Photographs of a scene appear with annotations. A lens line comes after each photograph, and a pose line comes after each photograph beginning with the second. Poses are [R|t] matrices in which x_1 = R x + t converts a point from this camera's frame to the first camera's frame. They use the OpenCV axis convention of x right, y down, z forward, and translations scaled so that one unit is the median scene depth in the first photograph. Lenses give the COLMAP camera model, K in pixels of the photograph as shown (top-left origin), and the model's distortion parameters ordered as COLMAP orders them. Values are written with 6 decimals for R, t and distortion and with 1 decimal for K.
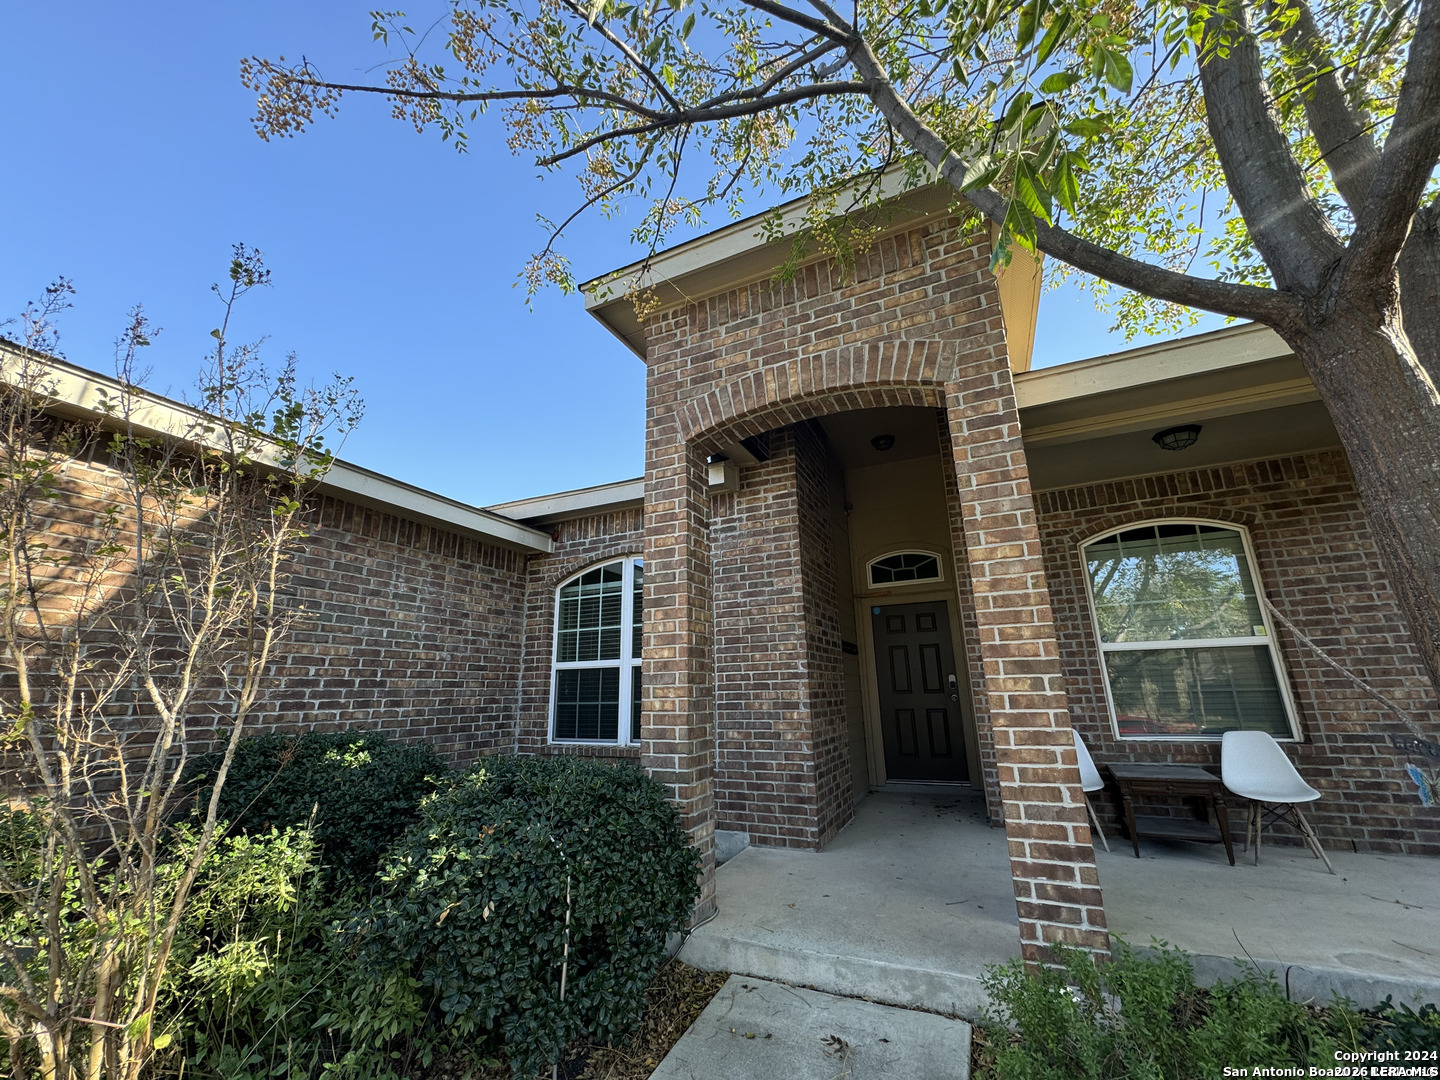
lens RADIAL K [[572.9, 0, 716.7], [0, 572.9, 539.4], [0, 0, 1]] dist [-0.000759, -0.000017]
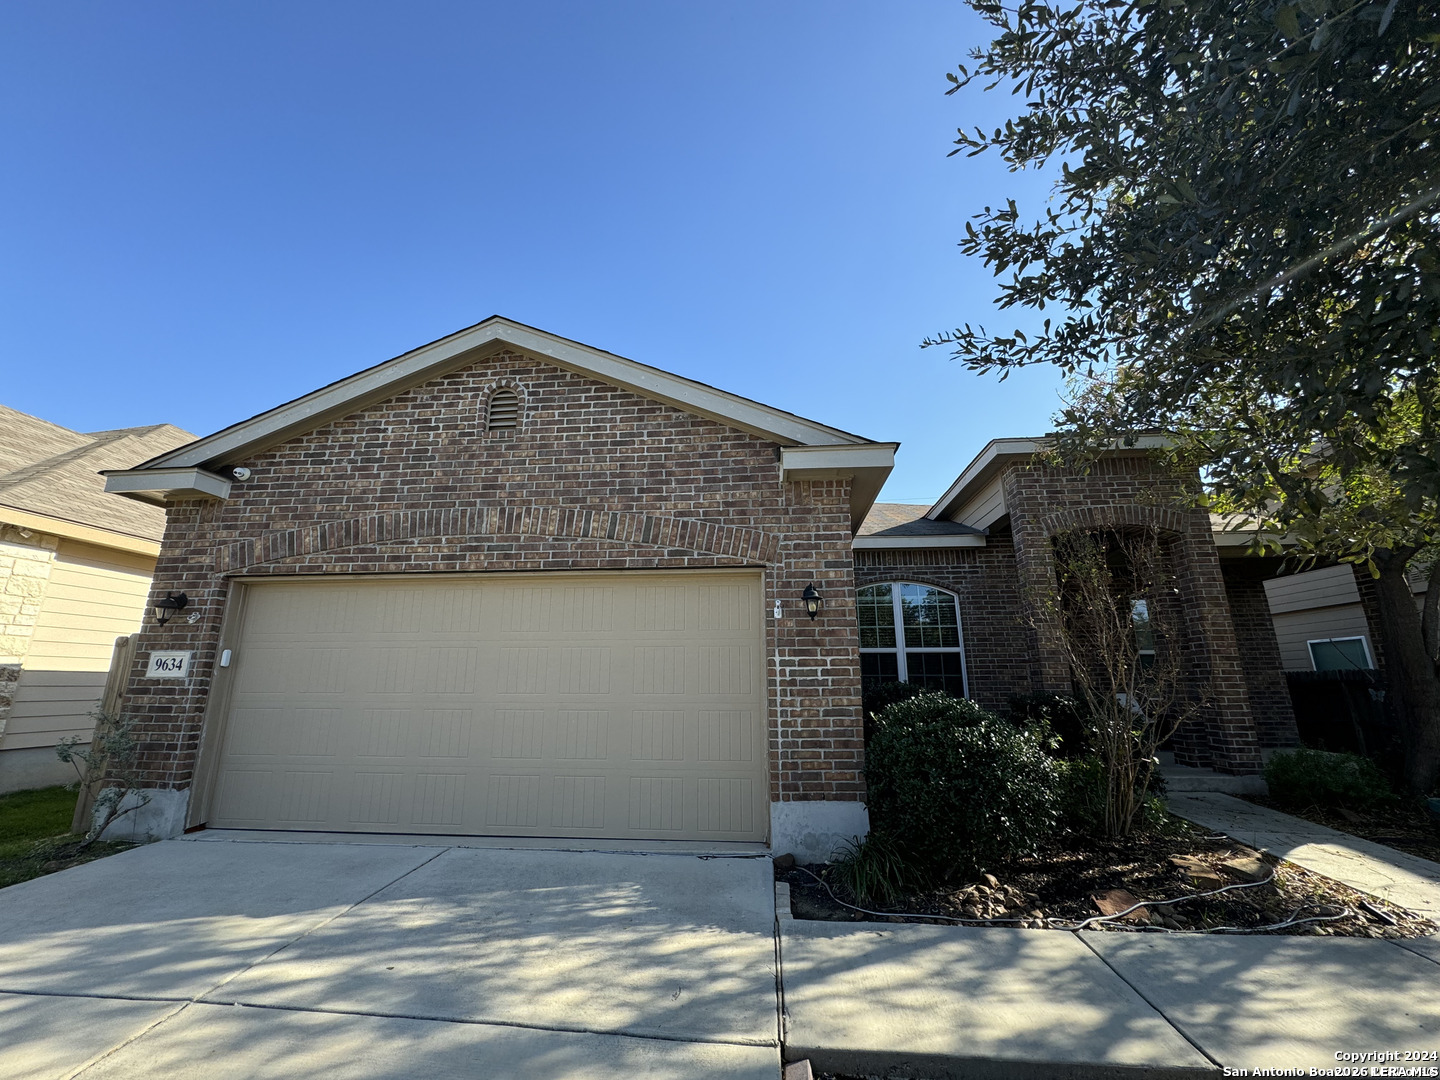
lens RADIAL K [[572.9, 0, 716.7], [0, 572.9, 539.4], [0, 0, 1]] dist [-0.000759, -0.000017]
pose [[0.938659, 0.102910, 0.329134, -1.788779], [-0.106203, 0.994312, -0.008011, -0.028728], [-0.328087, -0.027435, 0.944249, -0.458149]]
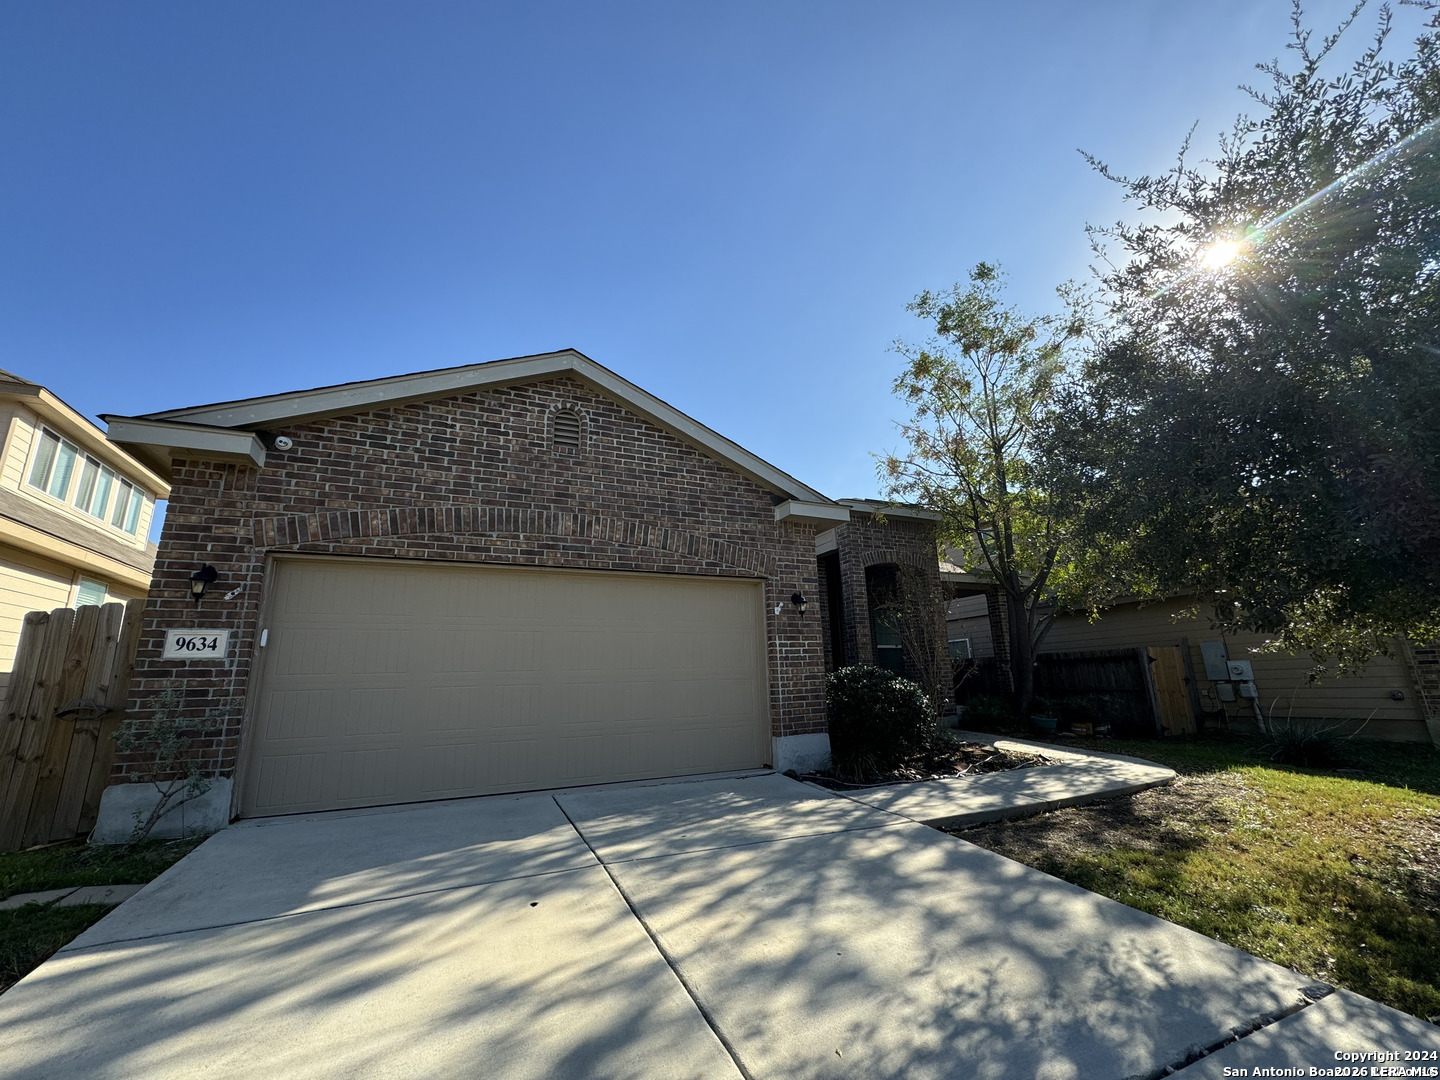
lens RADIAL K [[572.9, 0, 716.7], [0, 572.9, 539.4], [0, 0, 1]] dist [-0.000759, -0.000017]
pose [[0.644827, 0.186427, 0.741244, -3.663635], [-0.182045, 0.979349, -0.087947, 0.178985], [-0.742333, -0.078229, 0.665449, -0.311909]]
